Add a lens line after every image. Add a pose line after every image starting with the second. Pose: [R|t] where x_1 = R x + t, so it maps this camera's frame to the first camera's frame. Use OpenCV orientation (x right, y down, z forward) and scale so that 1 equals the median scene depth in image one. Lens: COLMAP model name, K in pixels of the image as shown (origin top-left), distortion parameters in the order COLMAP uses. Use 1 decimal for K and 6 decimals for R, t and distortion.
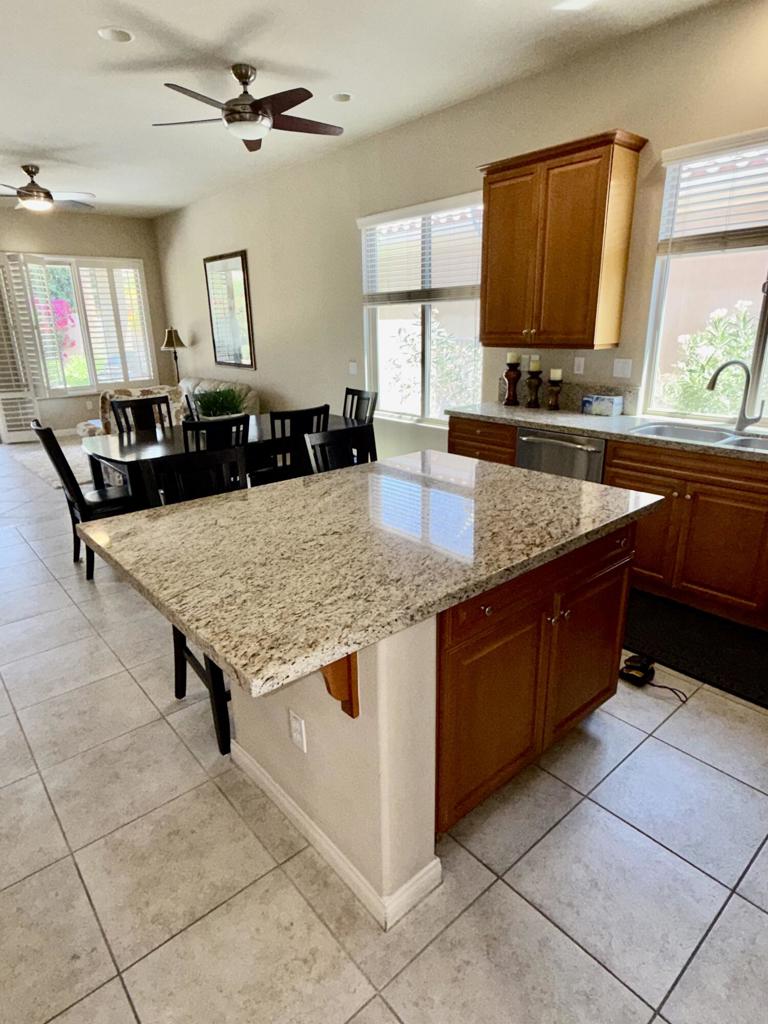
lens RADIAL K [[576.3, 0, 381.6], [0, 576.3, 514.4], [0, 0, 1]] dist [0.001962, -0.000109]
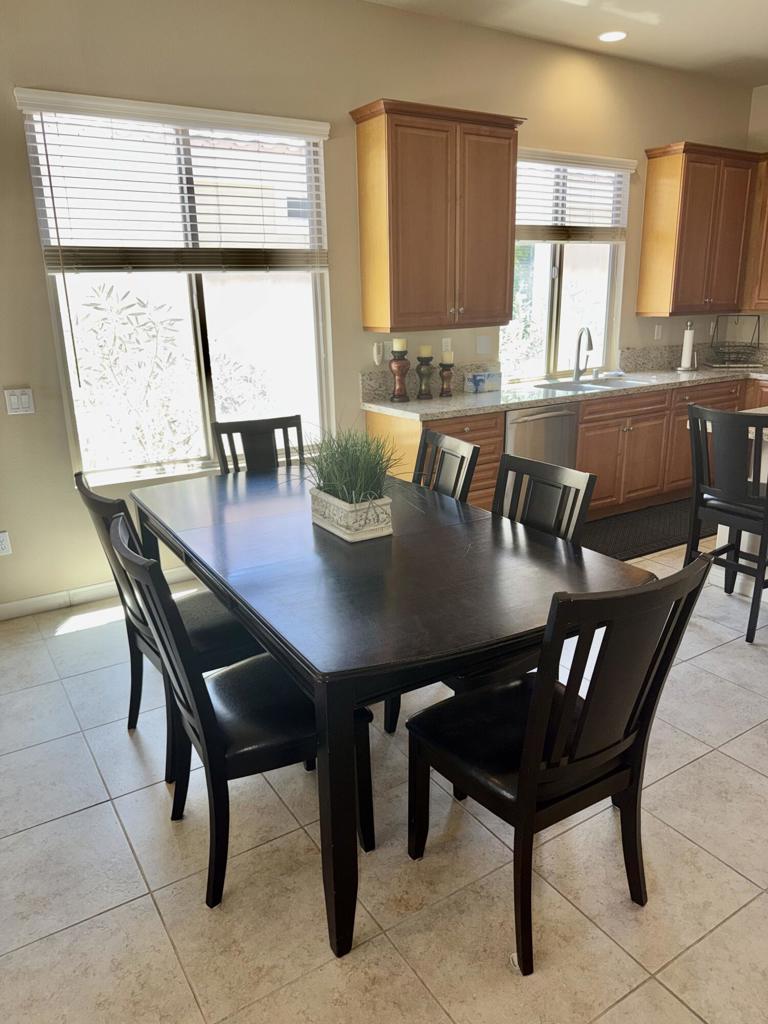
lens RADIAL K [[724.2, 0, 384.0], [0, 724.2, 512.0], [0, 0, 1]] dist [0.000154, -0.001009]
pose [[0.136341, -0.261342, 0.955569, -0.895511], [0.336010, 0.919598, 0.203562, -0.295558], [-0.931938, 0.293326, 0.213193, 0.960644]]
